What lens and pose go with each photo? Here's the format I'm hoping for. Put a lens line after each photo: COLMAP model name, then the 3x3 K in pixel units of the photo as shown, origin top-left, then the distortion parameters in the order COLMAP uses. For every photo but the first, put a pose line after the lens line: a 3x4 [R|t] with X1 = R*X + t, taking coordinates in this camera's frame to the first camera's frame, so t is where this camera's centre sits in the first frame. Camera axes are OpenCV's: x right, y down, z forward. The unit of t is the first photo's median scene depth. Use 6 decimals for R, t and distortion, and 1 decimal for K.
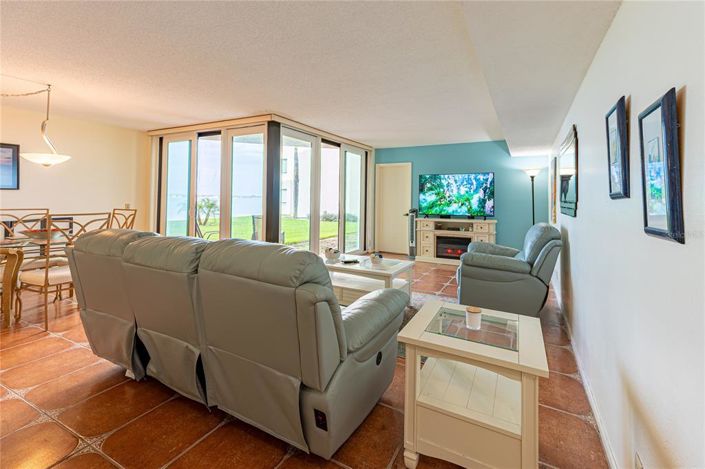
lens RADIAL K [[295.0, 0, 366.3], [0, 295.0, 191.9], [0, 0, 1]] dist [0.022973, 0.000567]
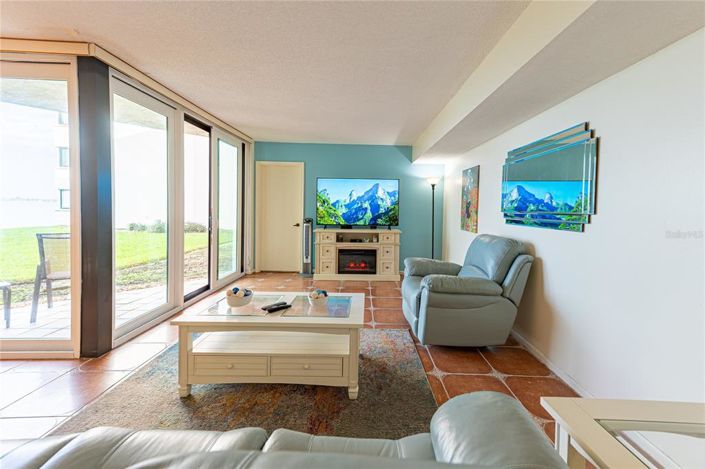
lens RADIAL K [[295.0, 0, 359.9], [0, 295.0, 217.5], [0, 0, 1]] dist [0.022973, 0.000567]
pose [[0.886900, -0.013278, 0.461771, -0.105053], [-0.018056, 0.997827, 0.063372, -0.000271], [-0.461609, -0.064542, 0.884733, 0.208465]]
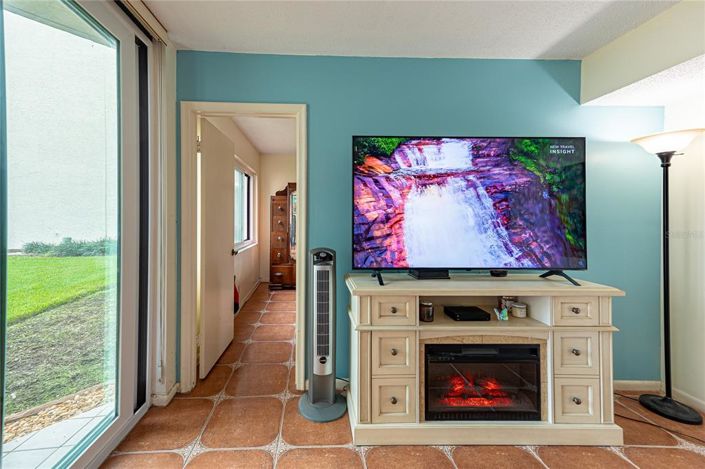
lens RADIAL K [[295.0, 0, 314.5], [0, 295.0, 220.0], [0, 0, 1]] dist [0.022973, 0.000567]
pose [[0.871683, -0.010581, 0.489957, 0.001020], [-0.007633, 0.999352, 0.035161, 0.016949], [-0.490011, -0.034389, 0.871037, 0.800439]]
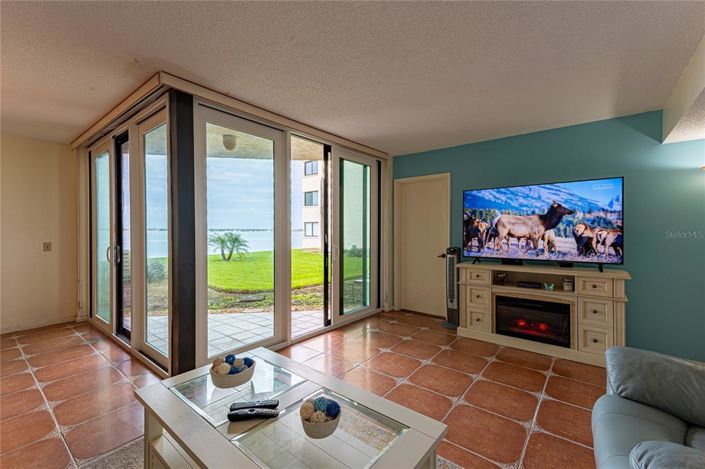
lens RADIAL K [[297.5, 0, 343.8], [0, 297.5, 236.2], [0, 0, 1]] dist [0.020330, 0.000043]
pose [[0.977907, -0.008750, -0.208855, 0.071167], [0.016992, 0.999145, 0.037700, 0.007233], [0.208347, -0.040416, 0.977220, 0.376475]]
